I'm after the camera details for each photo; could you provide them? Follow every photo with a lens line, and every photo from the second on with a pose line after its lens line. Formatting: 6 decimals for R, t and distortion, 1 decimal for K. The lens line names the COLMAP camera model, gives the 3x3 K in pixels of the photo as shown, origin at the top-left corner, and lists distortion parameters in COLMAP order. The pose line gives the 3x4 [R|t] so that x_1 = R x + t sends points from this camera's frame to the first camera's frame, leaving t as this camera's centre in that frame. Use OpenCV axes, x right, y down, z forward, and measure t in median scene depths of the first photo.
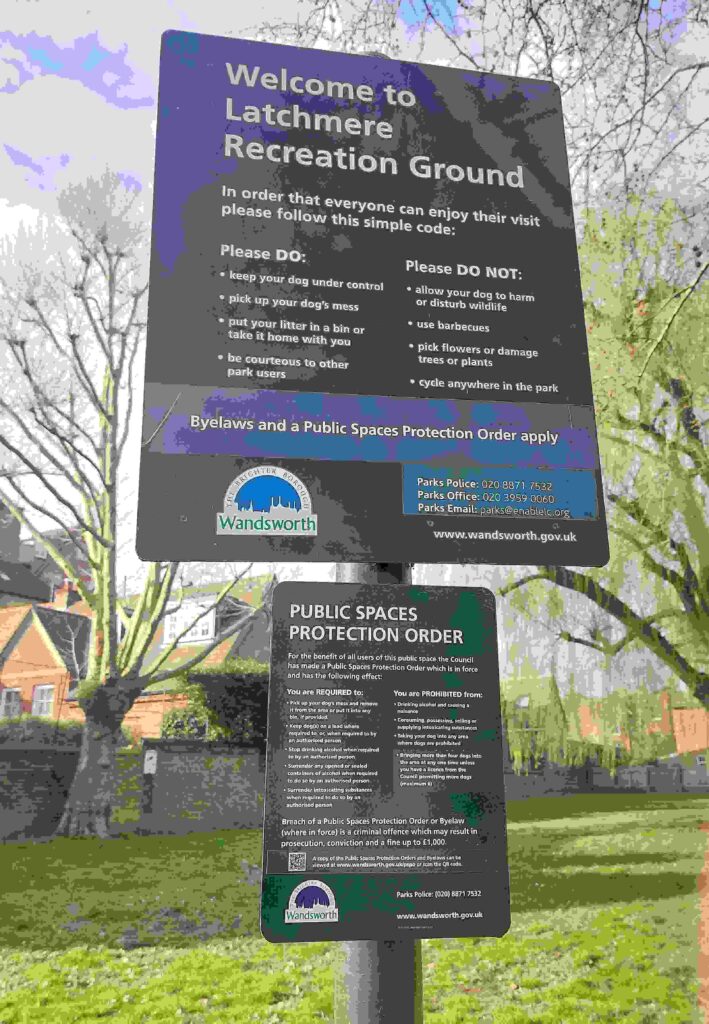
lens RADIAL K [[742.8, 0, 354.5], [0, 742.8, 512.0], [0, 0, 1]] dist [0.004561, -0.001149]
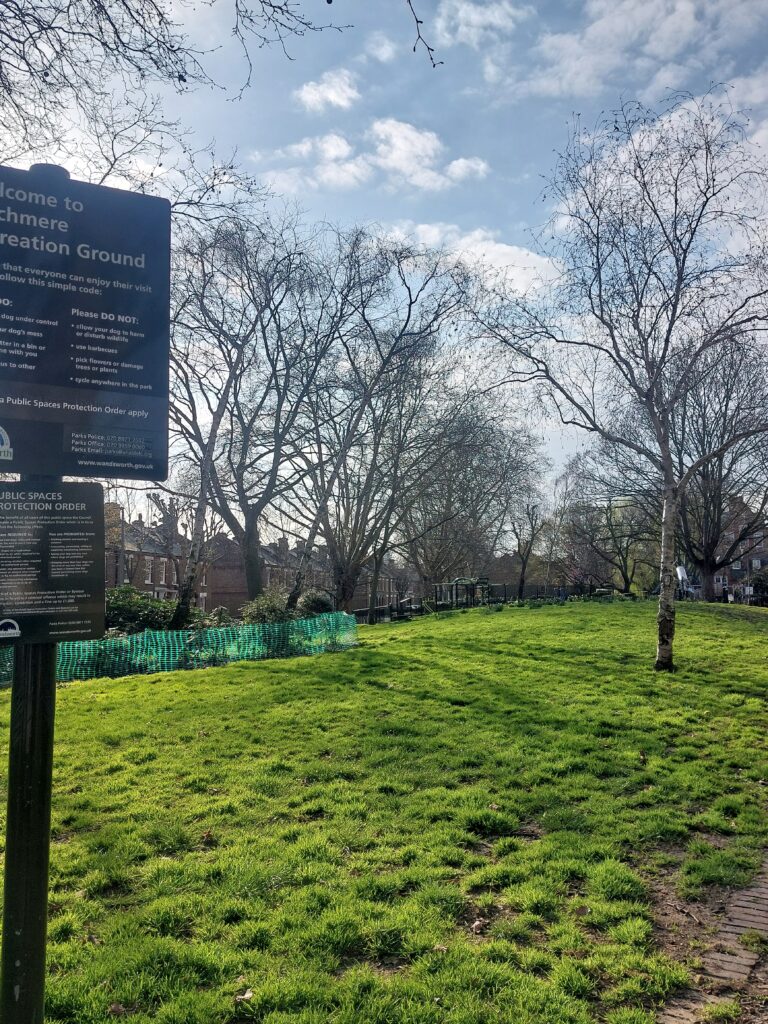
lens RADIAL K [[759.1, 0, 384.0], [0, 759.1, 512.0], [0, 0, 1]] dist [0.049540, -0.042423]
pose [[0.874860, 0.042620, 0.482498, -0.145555], [-0.135088, 0.978067, 0.158545, -0.249824], [-0.465158, -0.203884, 0.861429, -1.074675]]
